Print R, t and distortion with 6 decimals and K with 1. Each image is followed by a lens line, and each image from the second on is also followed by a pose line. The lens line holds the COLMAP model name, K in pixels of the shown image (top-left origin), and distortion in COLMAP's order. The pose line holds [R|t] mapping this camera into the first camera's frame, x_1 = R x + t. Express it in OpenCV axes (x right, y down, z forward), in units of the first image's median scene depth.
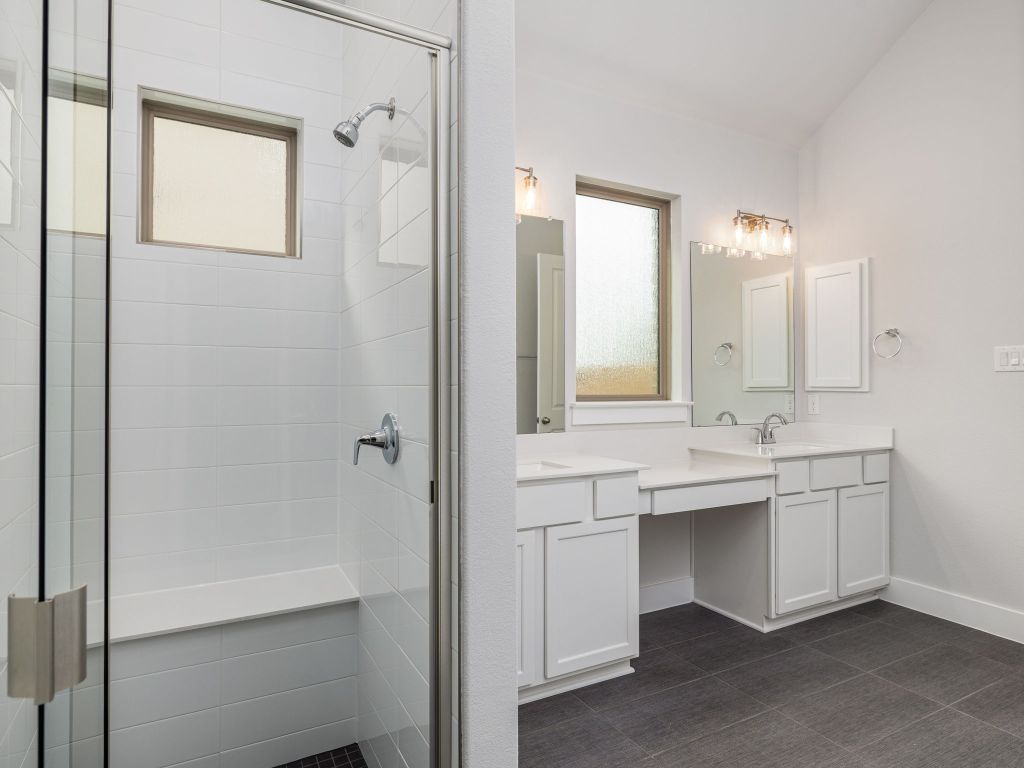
lens RADIAL K [[563.0, 0, 512.0], [0, 563.0, 384.0], [0, 0, 1]] dist [-0.002294, 0.000153]
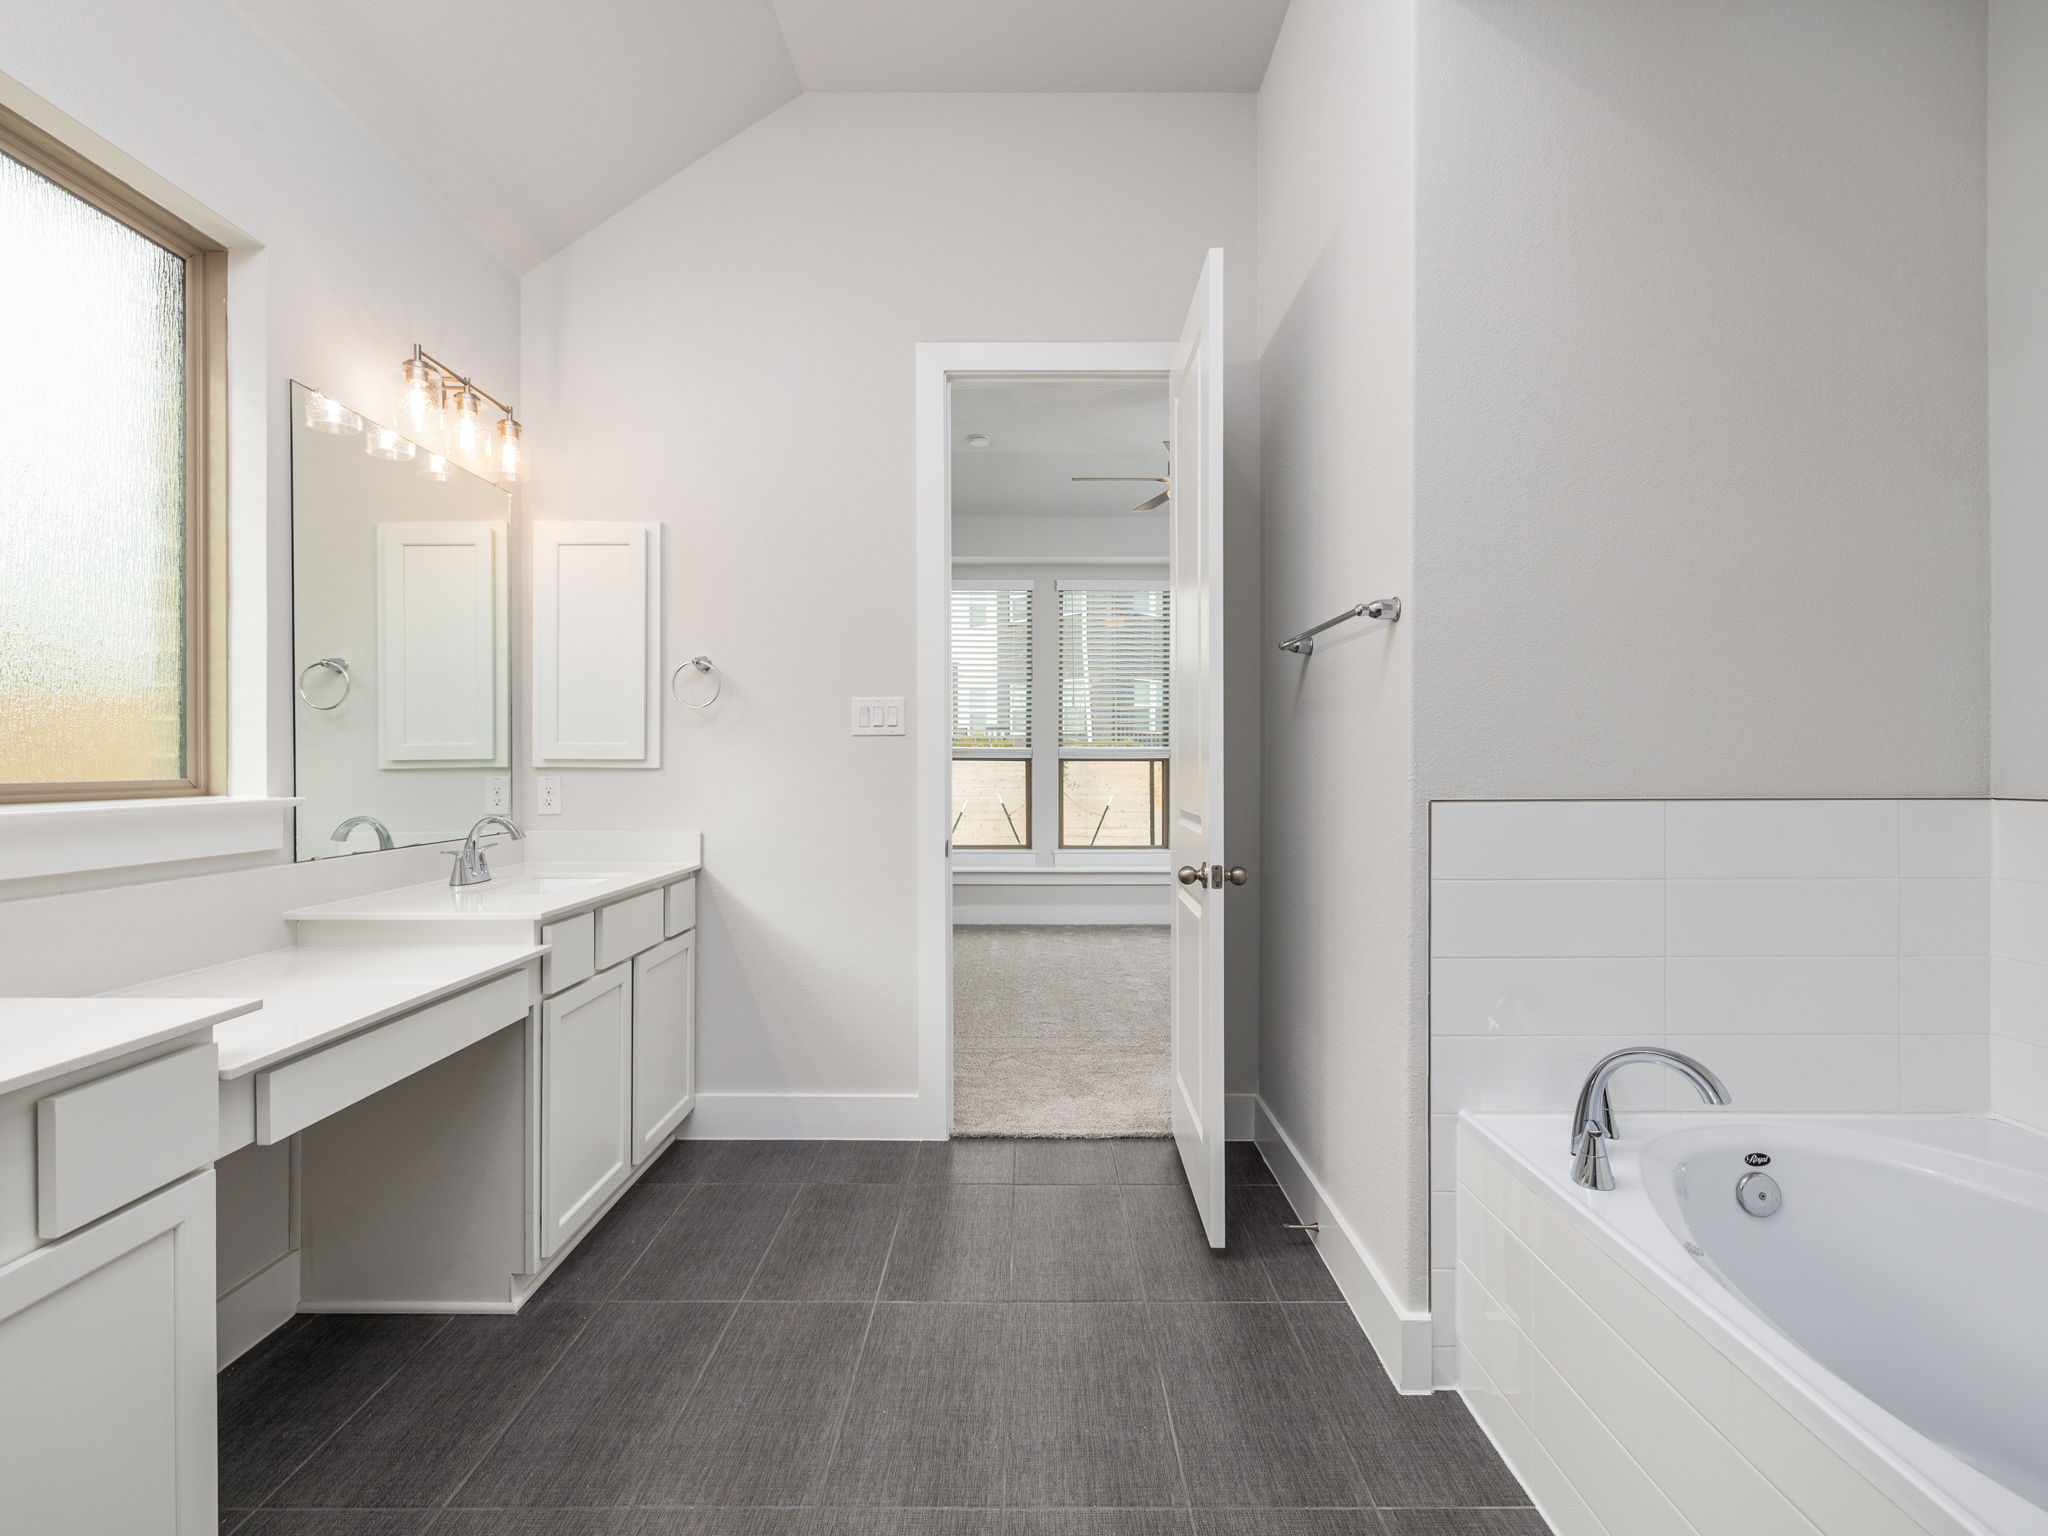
lens RADIAL K [[965.6, 0, 1020.3], [0, 965.6, 765.3], [0, 0, 1]] dist [-0.001396, -0.000274]
pose [[0.476733, -0.004169, 0.879038, -0.024032], [-0.003469, 0.999972, 0.006625, 0.003328], [-0.879041, -0.006208, 0.476706, 0.247860]]
